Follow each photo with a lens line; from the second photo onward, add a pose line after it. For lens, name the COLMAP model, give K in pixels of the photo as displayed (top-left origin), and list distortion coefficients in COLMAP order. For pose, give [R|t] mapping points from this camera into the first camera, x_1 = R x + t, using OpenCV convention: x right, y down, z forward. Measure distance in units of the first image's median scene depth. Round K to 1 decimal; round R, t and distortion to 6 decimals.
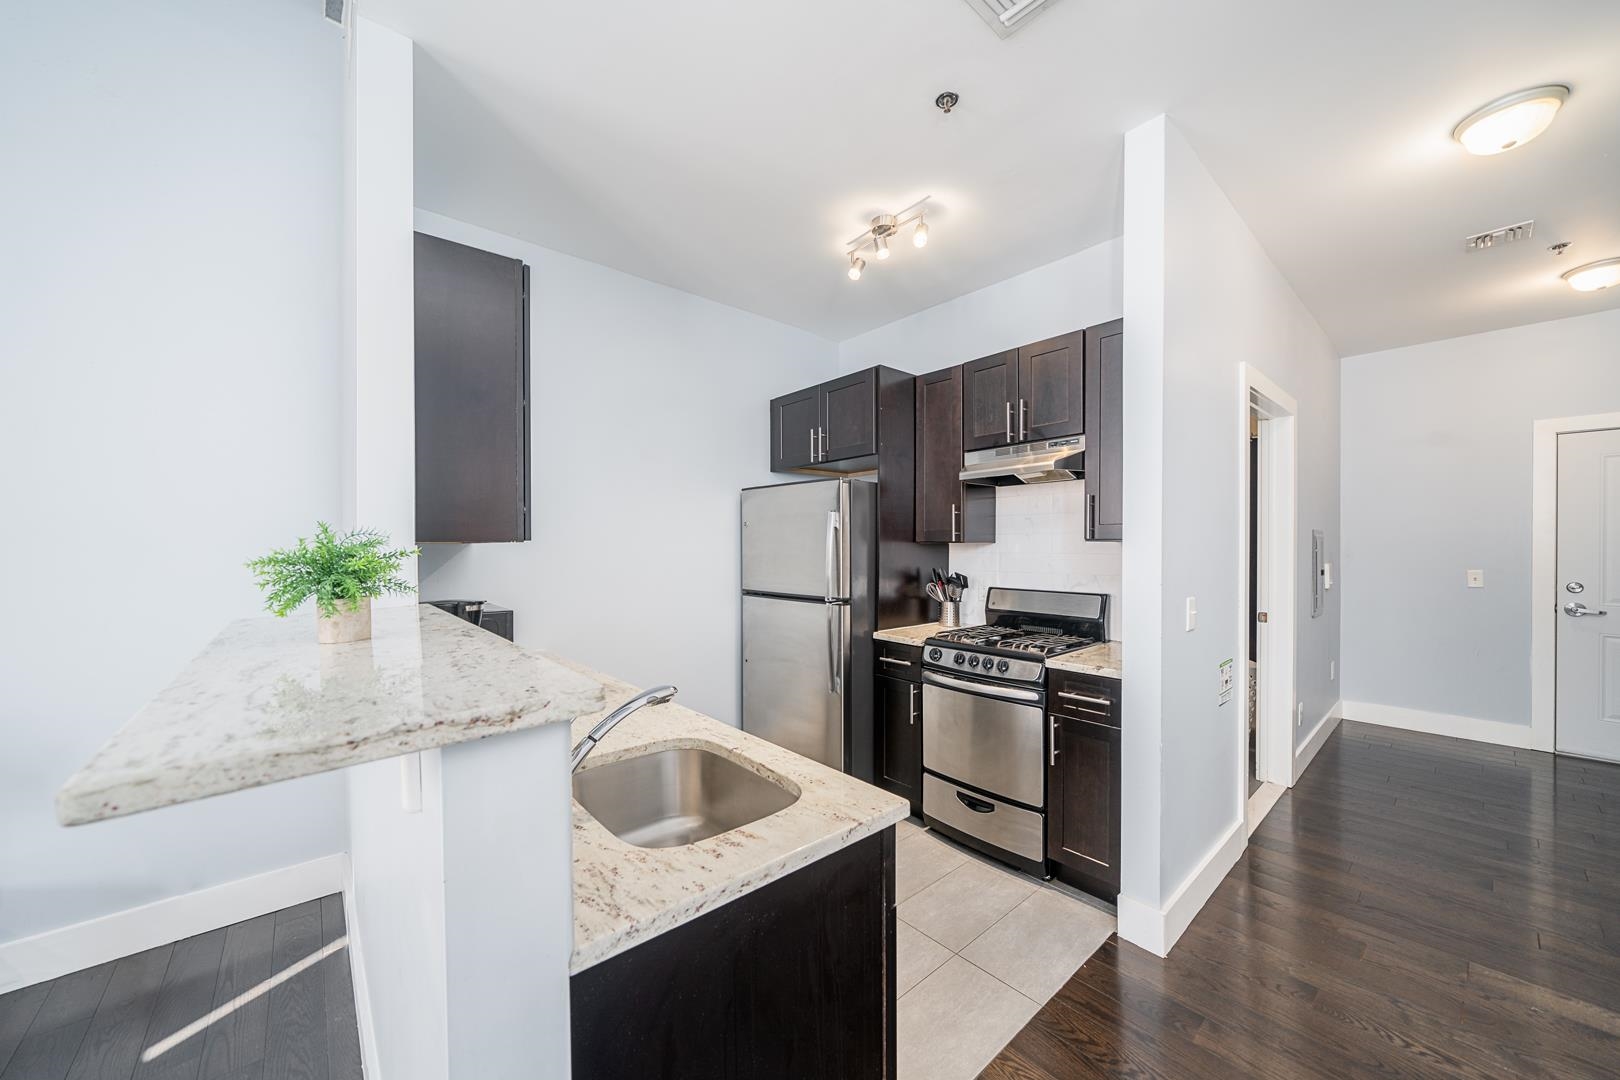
lens RADIAL K [[586.7, 0, 809.7], [0, 586.7, 548.7], [0, 0, 1]] dist [-0.003643, -0.000240]
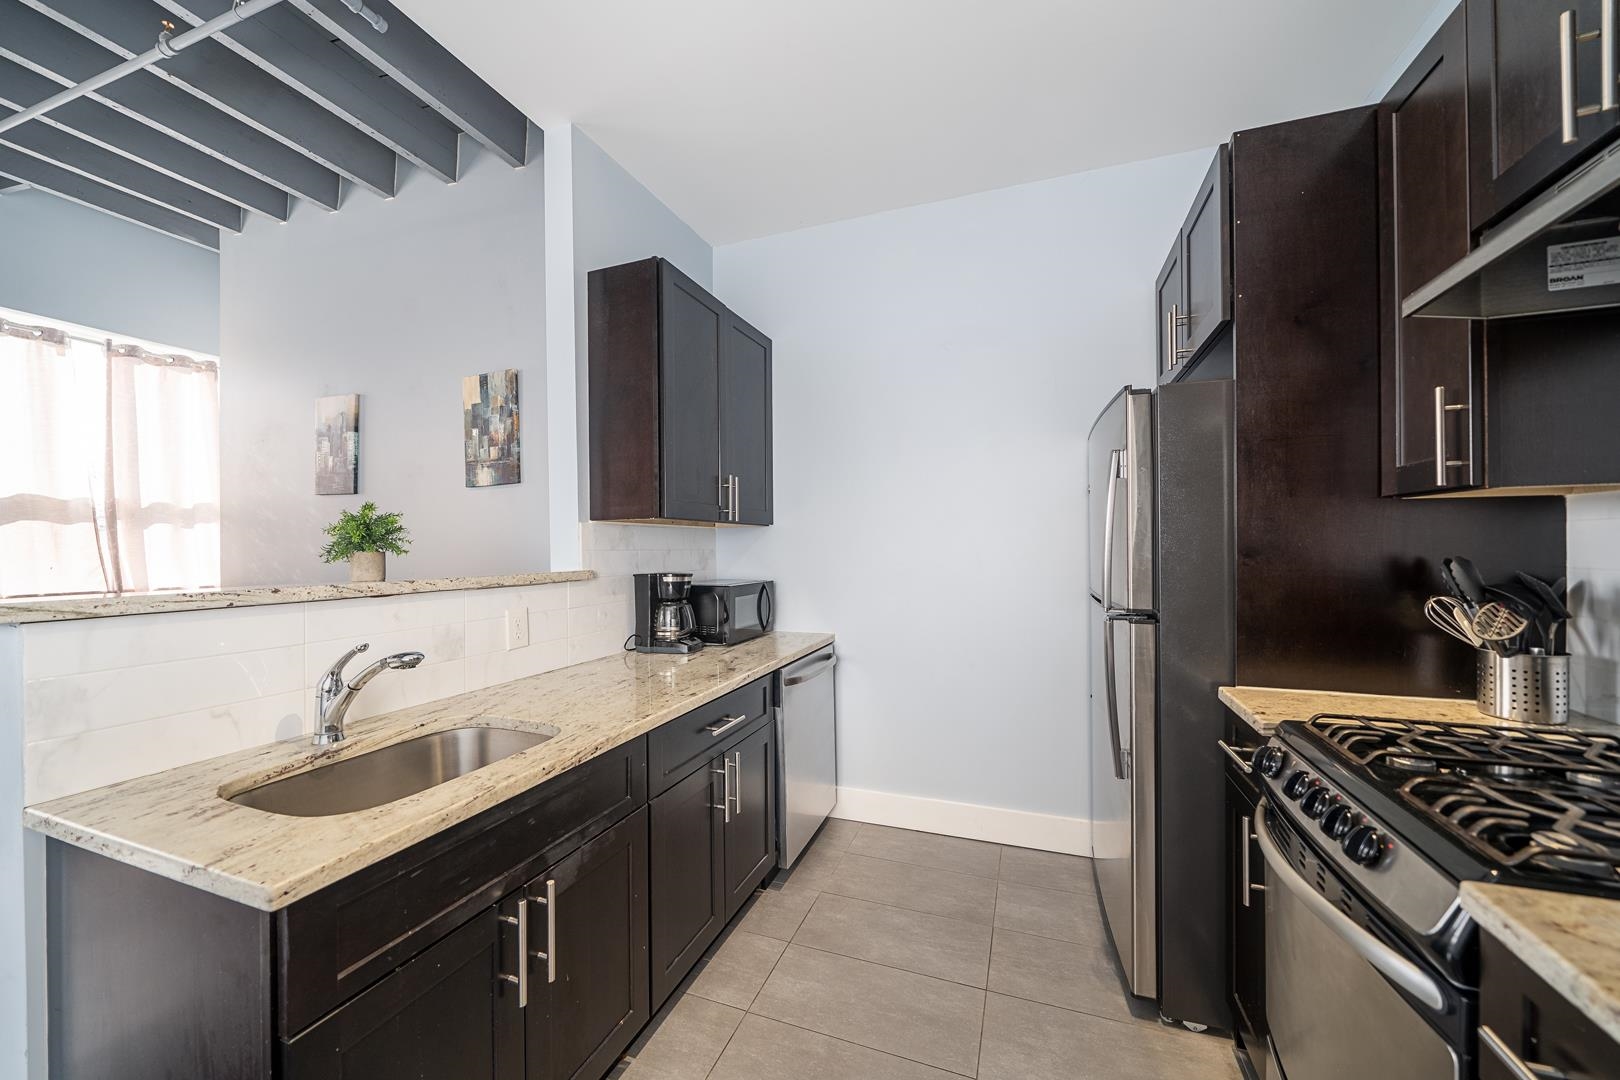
lens RADIAL K [[597.6, 0, 810.1], [0, 597.6, 545.9], [0, 0, 1]] dist [-0.004703, -0.000093]
pose [[0.478025, -0.001622, -0.878345, 0.414491], [-0.000450, 0.999998, -0.002092, 0.028289], [0.878346, 0.001395, 0.478024, 0.498726]]
